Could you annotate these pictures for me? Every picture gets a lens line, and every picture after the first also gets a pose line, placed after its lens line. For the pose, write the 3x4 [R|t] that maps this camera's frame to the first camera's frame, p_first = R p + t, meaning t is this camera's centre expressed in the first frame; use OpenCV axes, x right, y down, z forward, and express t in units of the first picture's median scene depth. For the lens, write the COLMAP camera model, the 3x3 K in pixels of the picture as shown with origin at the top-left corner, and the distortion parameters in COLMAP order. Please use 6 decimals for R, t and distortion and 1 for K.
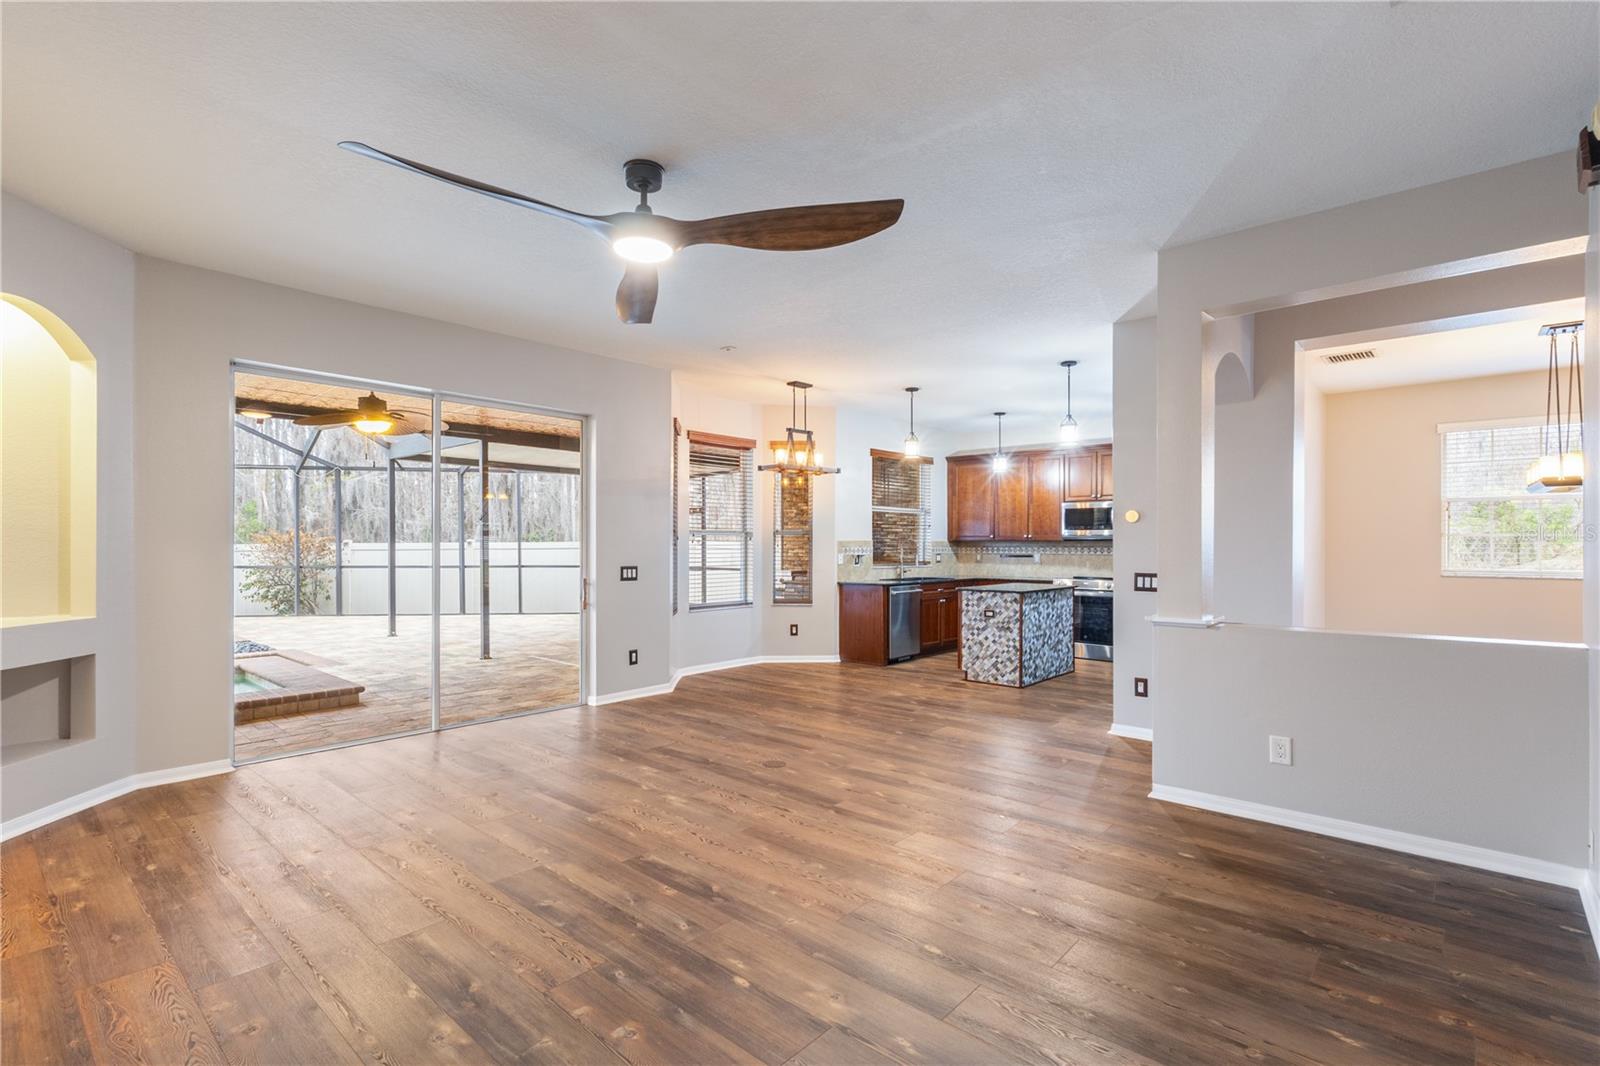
lens RADIAL K [[742.8, 0, 798.8], [0, 742.8, 531.9], [0, 0, 1]] dist [0.007208, -0.002670]
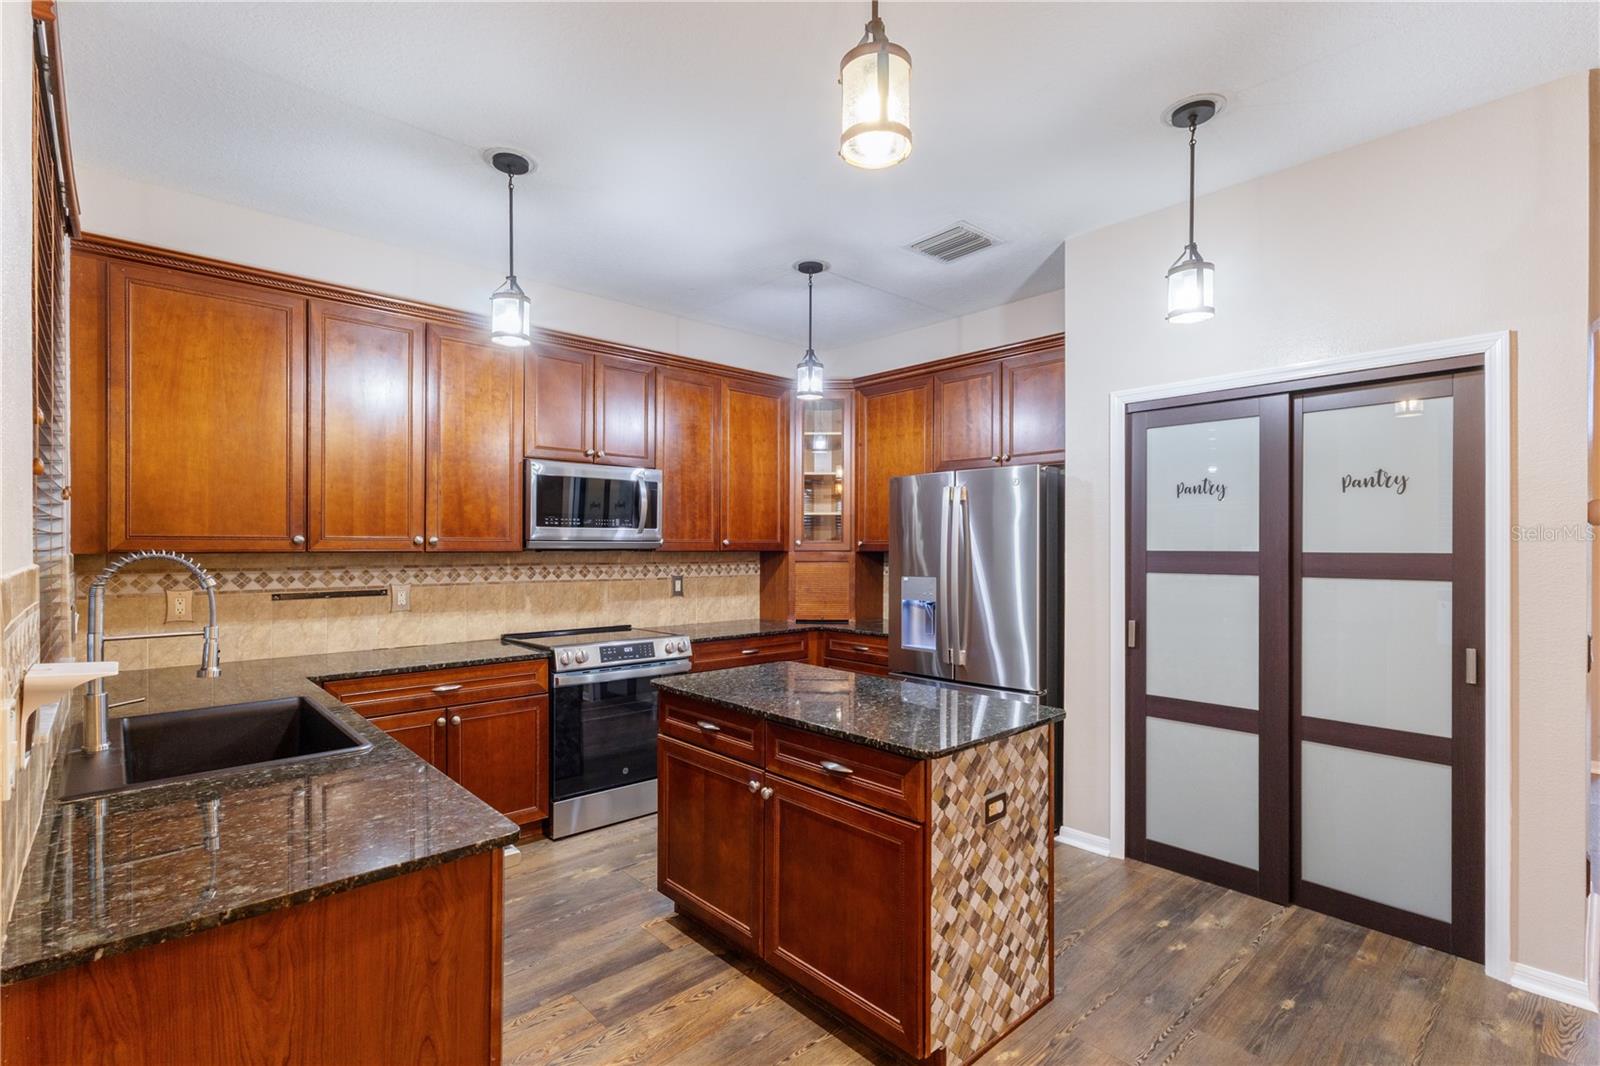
lens RADIAL K [[742.8, 0, 799.0], [0, 742.8, 538.7], [0, 0, 1]] dist [0.007208, -0.002670]
pose [[0.102708, 0.004532, 0.994701, -0.050812], [-0.019534, 0.999806, -0.002538, 0.003576], [-0.994520, -0.019170, 0.102777, 1.038657]]
